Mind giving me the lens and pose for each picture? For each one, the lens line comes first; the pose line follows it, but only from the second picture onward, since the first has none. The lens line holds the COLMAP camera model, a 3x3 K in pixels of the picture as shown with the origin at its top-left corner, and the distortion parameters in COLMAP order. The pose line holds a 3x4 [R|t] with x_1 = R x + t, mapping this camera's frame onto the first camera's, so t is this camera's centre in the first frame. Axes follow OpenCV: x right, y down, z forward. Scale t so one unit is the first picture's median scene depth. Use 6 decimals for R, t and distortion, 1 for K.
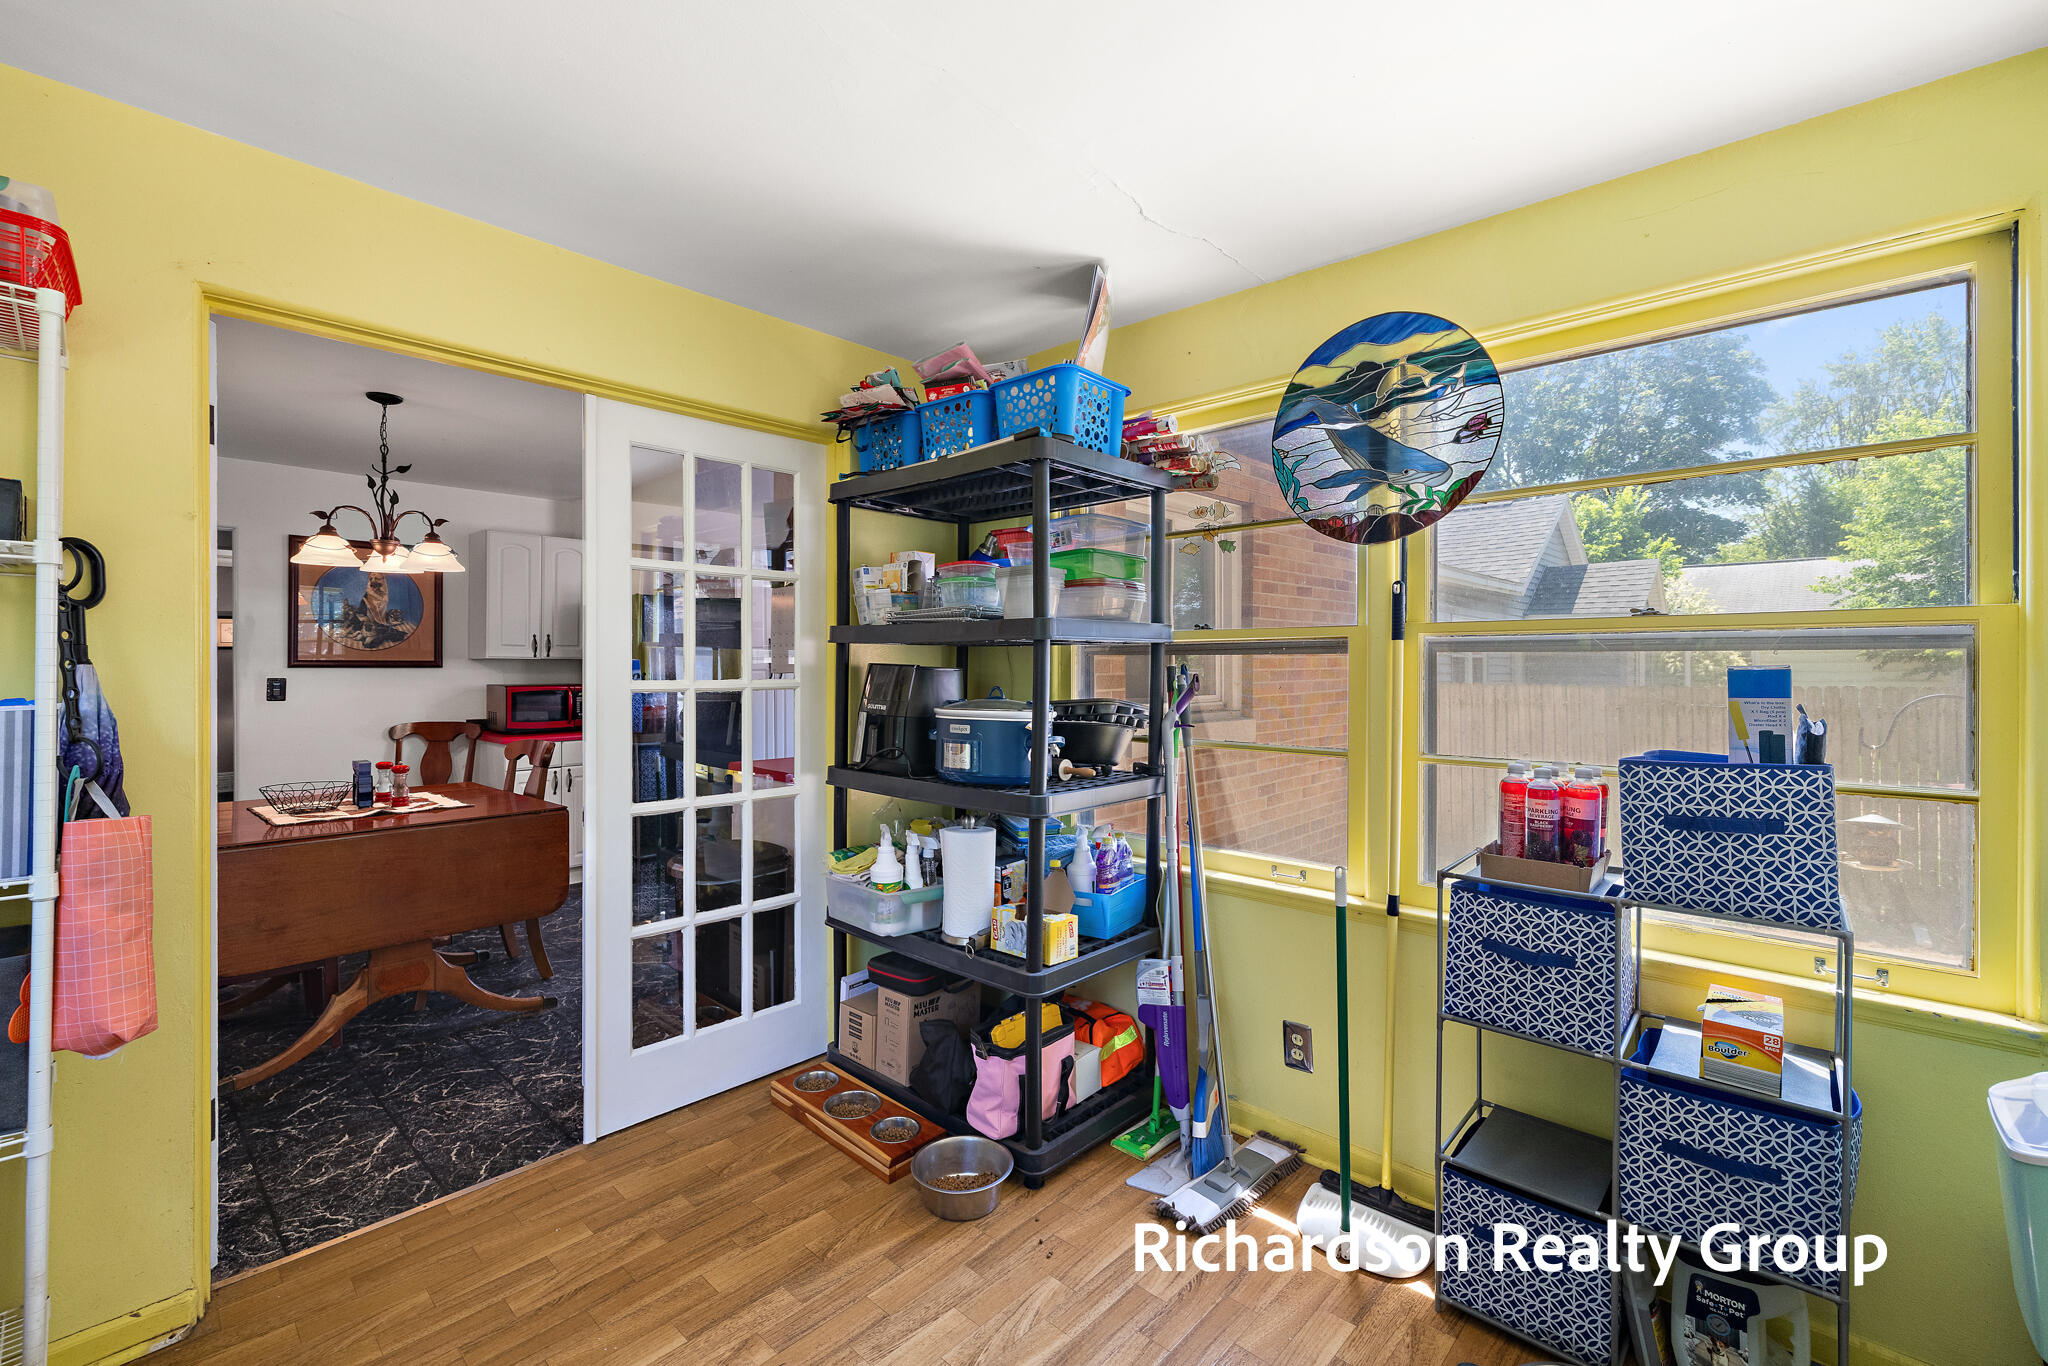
lens RADIAL K [[869.7, 0, 1004.6], [0, 869.7, 665.1], [0, 0, 1]] dist [-0.001745, 0.001027]
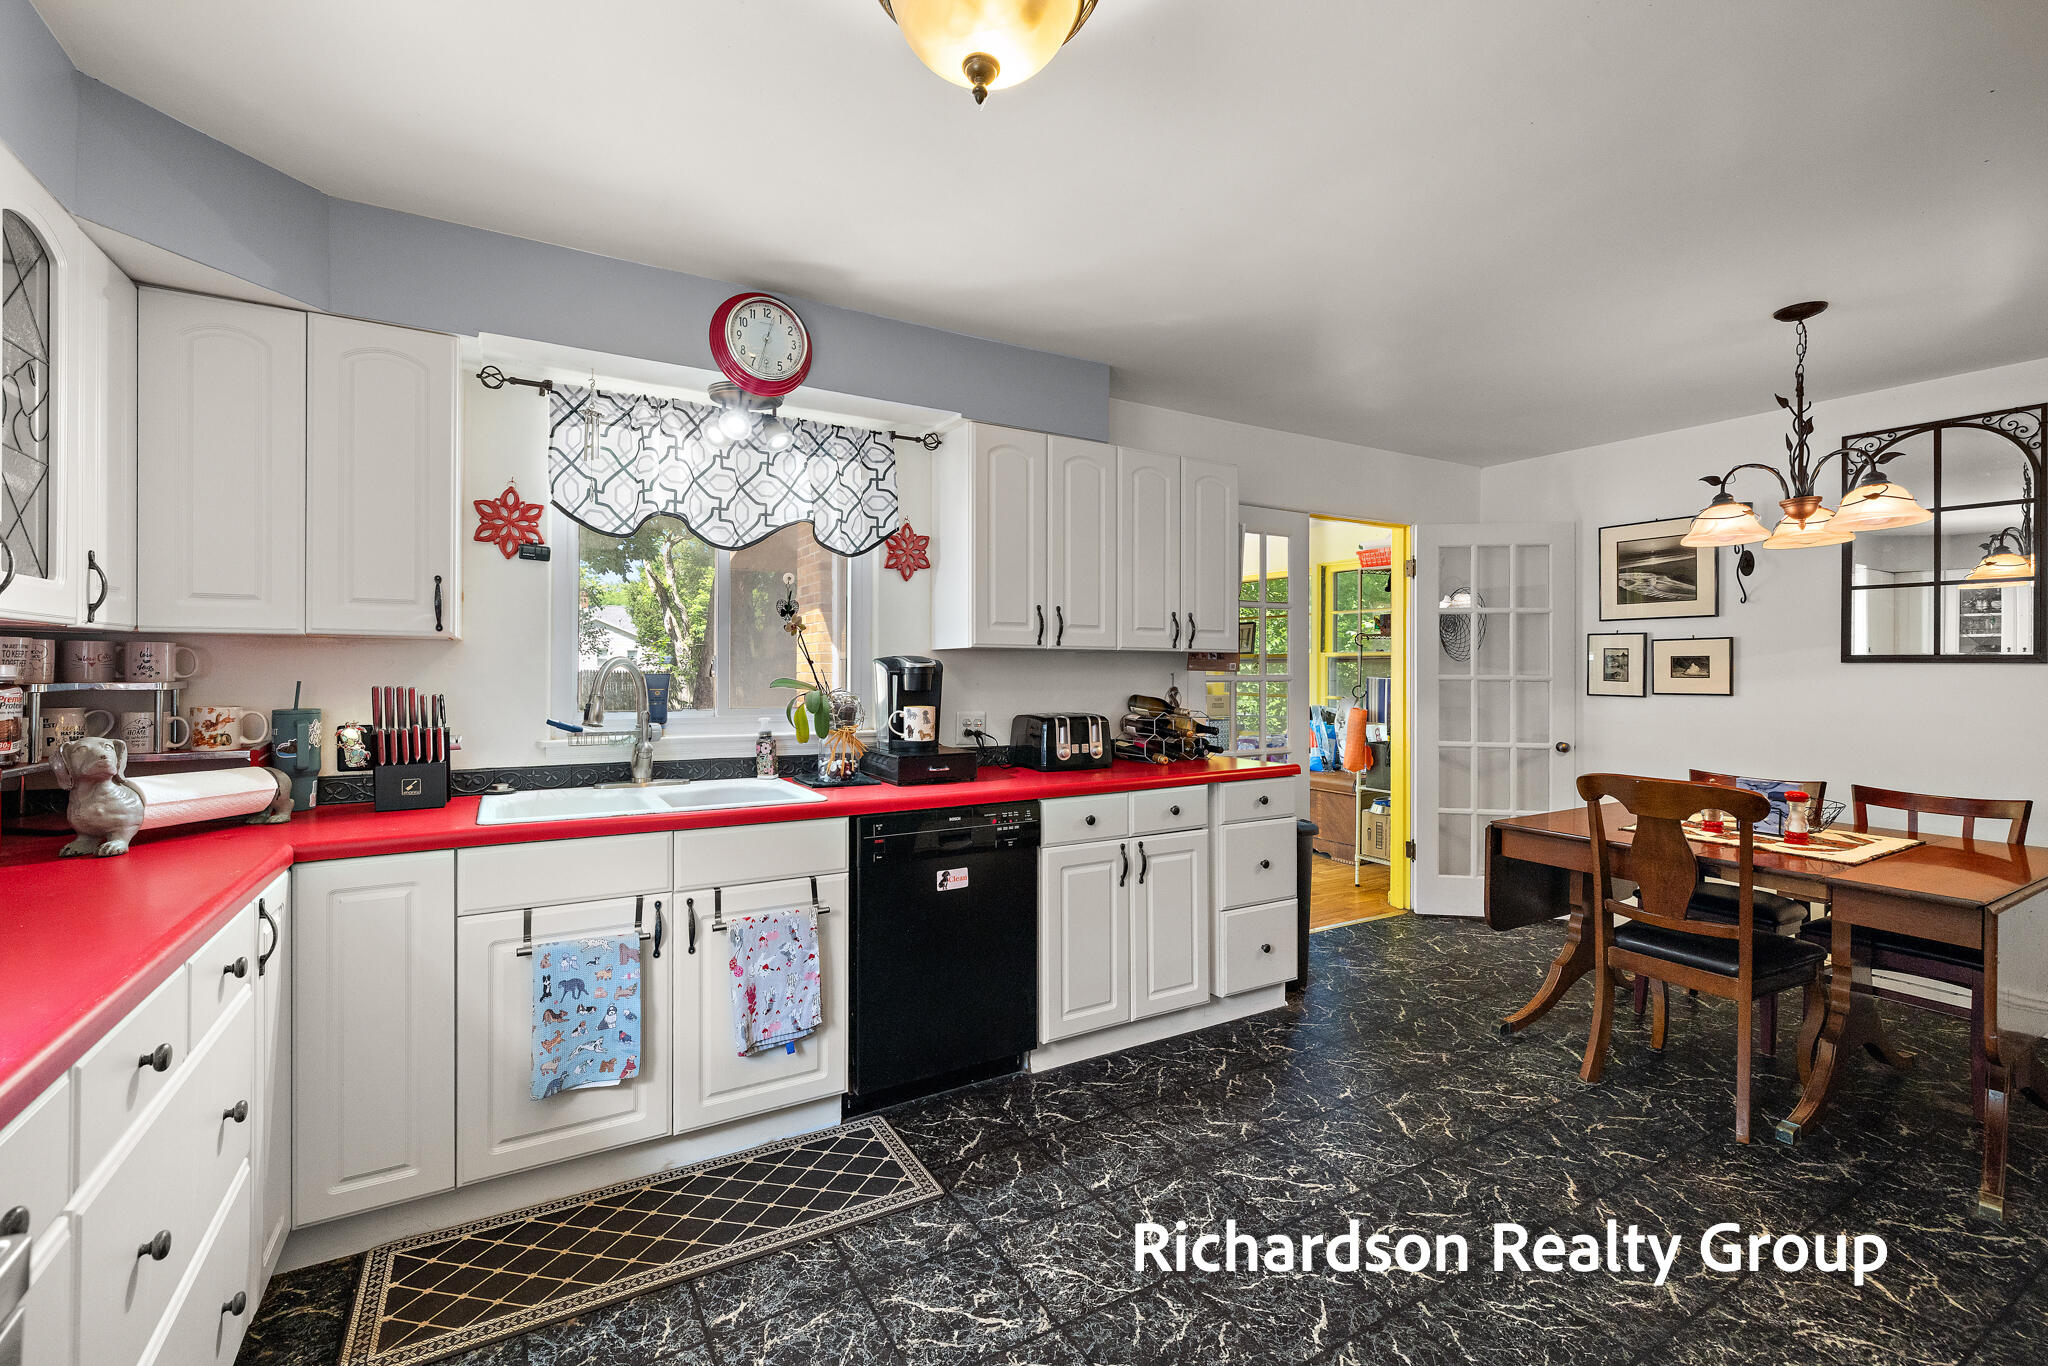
lens RADIAL K [[869.7, 0, 1021.4], [0, 869.7, 671.3], [0, 0, 1]] dist [-0.001745, 0.001027]
pose [[-0.957772, -0.003506, 0.287507, -0.204616], [-0.003034, 0.999993, 0.002089, 0.003958], [-0.287512, 0.001128, -0.957776, 1.377043]]
